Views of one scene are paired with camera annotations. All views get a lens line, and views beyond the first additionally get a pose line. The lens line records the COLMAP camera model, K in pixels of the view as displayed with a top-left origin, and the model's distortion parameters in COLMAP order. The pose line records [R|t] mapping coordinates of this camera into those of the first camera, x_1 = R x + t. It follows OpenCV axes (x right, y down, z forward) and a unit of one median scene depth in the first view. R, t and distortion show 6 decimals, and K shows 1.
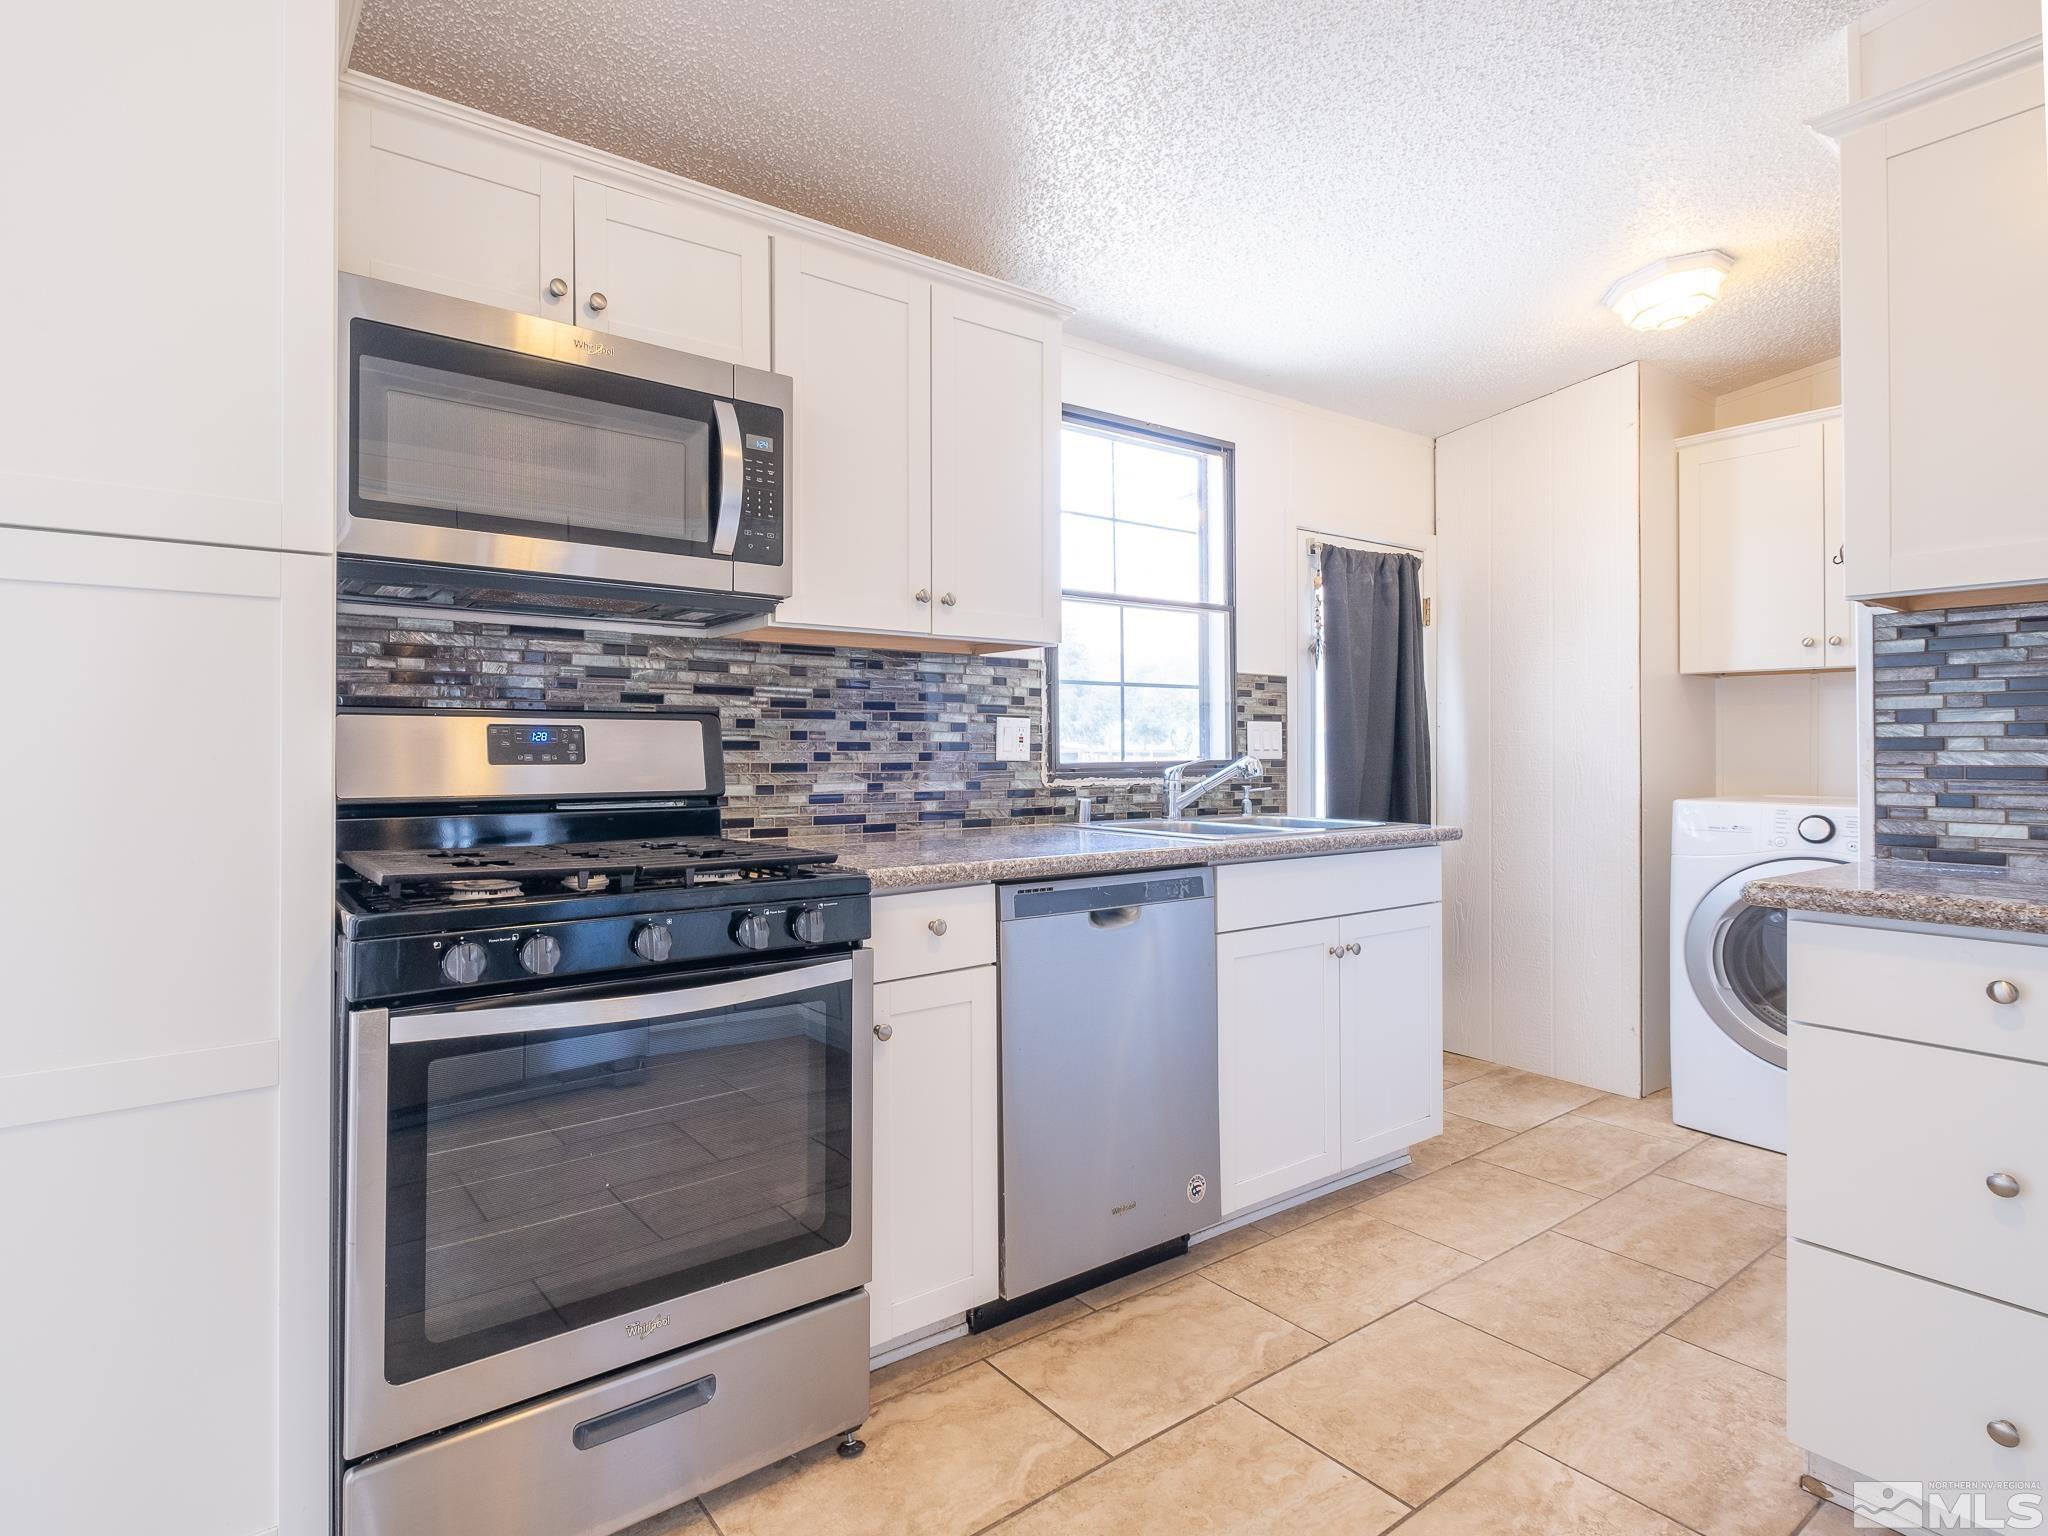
lens RADIAL K [[932.1, 0, 1023.9], [0, 932.1, 739.2], [0, 0, 1]] dist [0.002263, -0.008764]
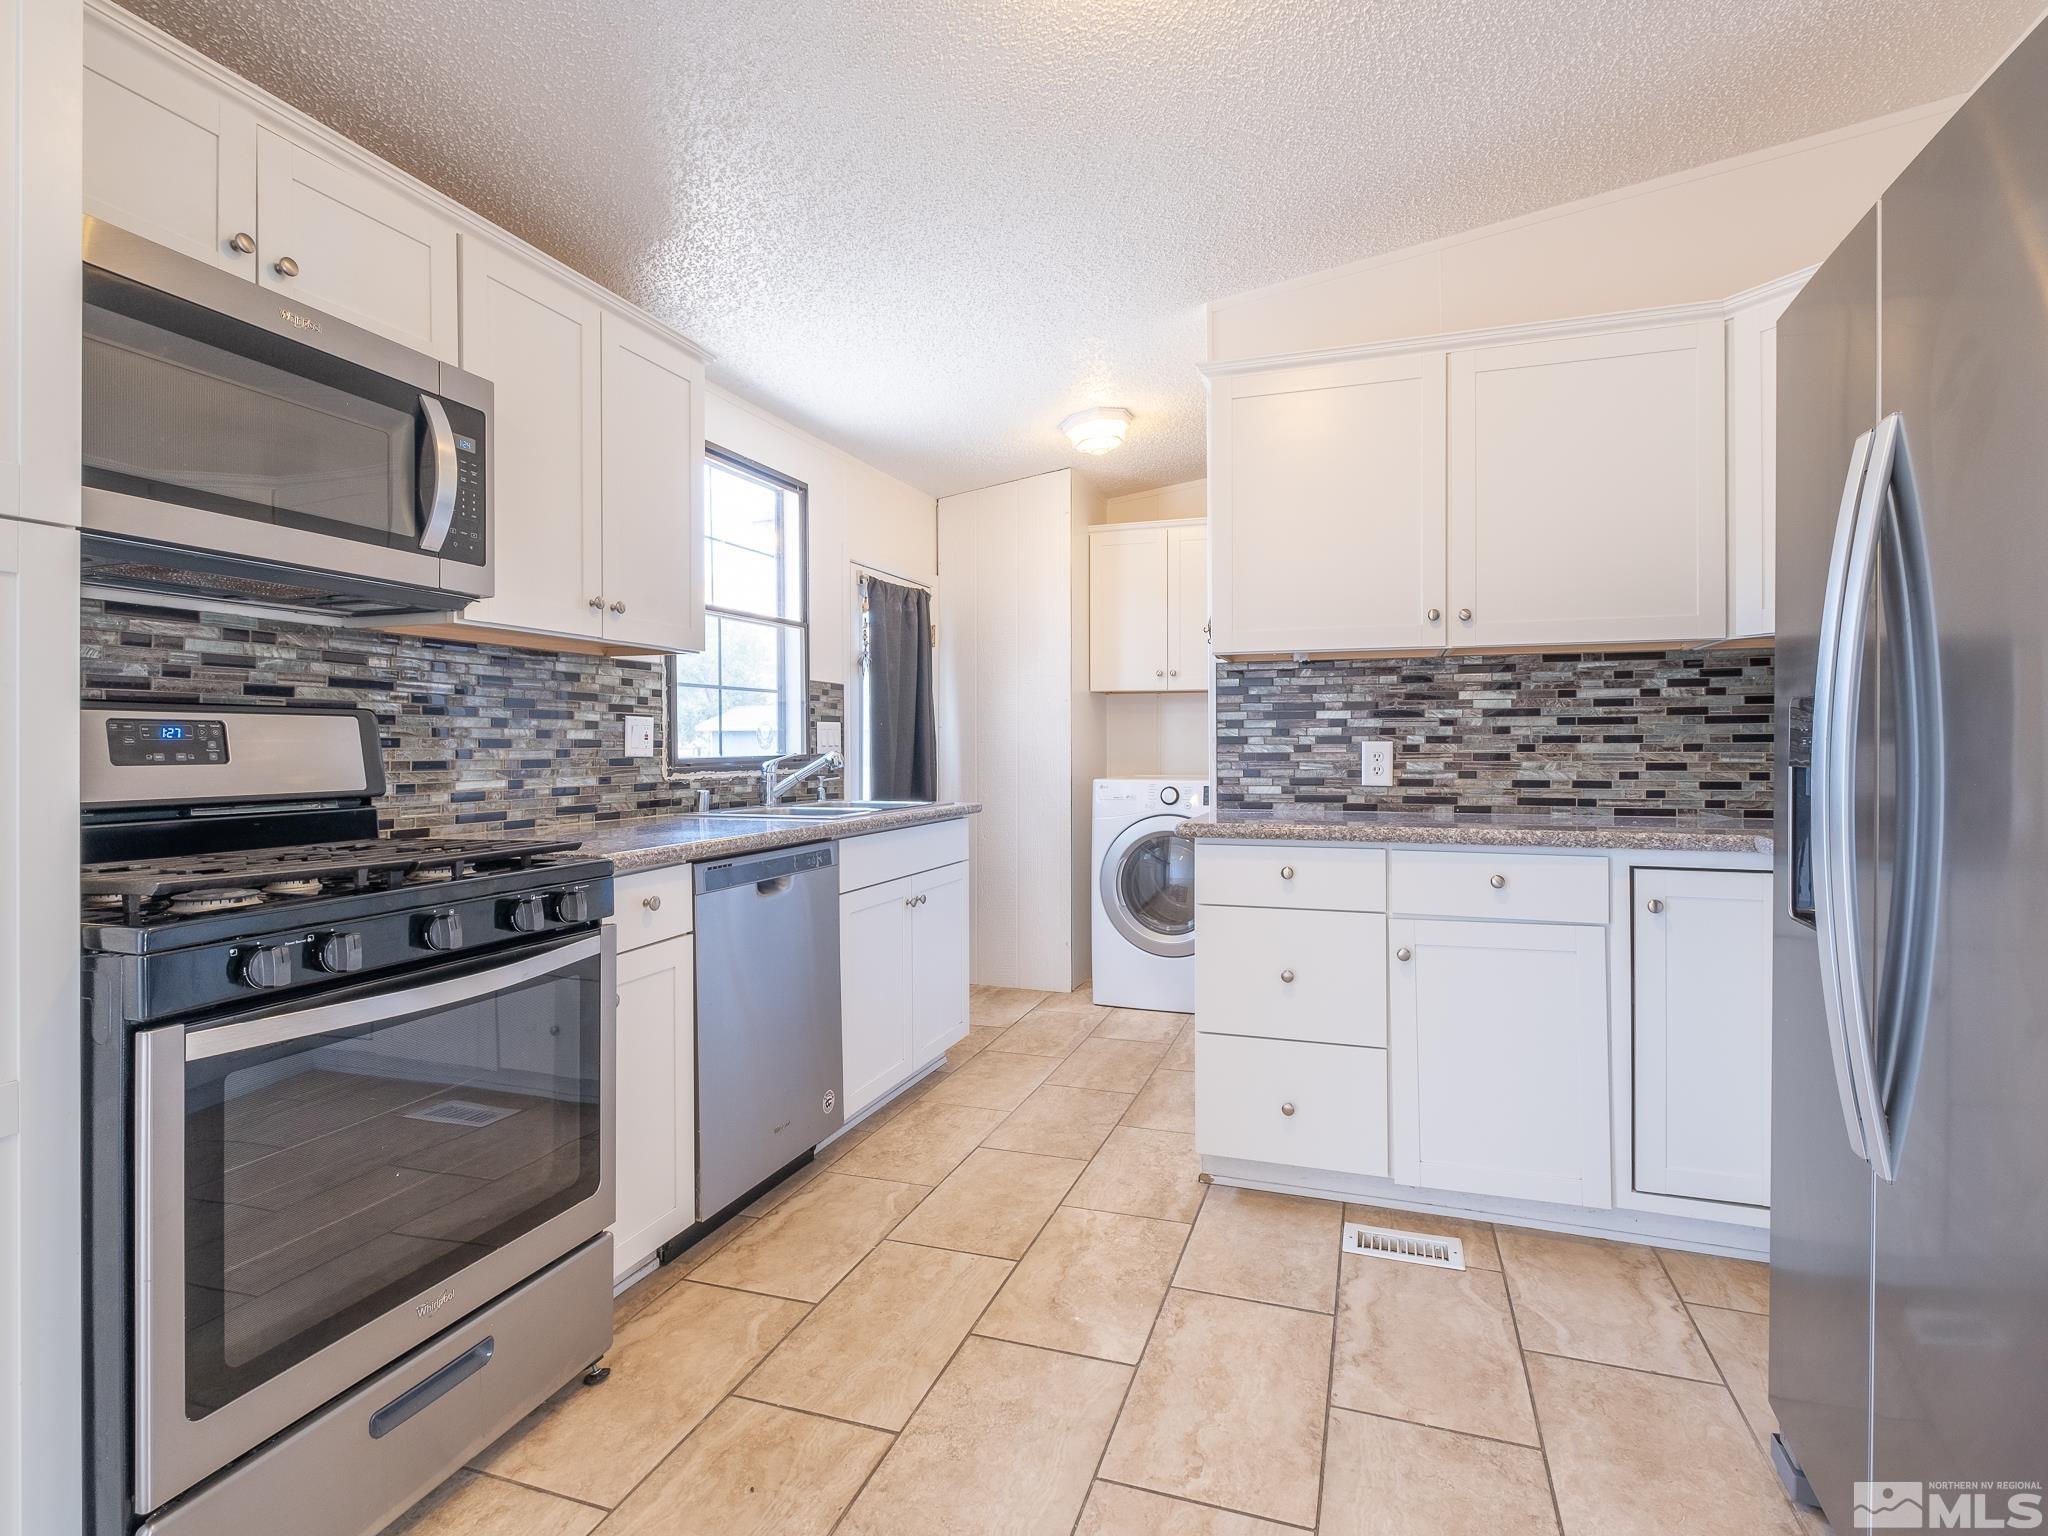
lens RADIAL K [[932.1, 0, 1023.9], [0, 932.1, 739.2], [0, 0, 1]] dist [0.002263, -0.008764]
pose [[0.810591, 0.000028, 0.585612, -0.324994], [-0.001652, 0.999996, 0.002239, -0.000145], [-0.585610, -0.002782, 0.810588, -0.148339]]
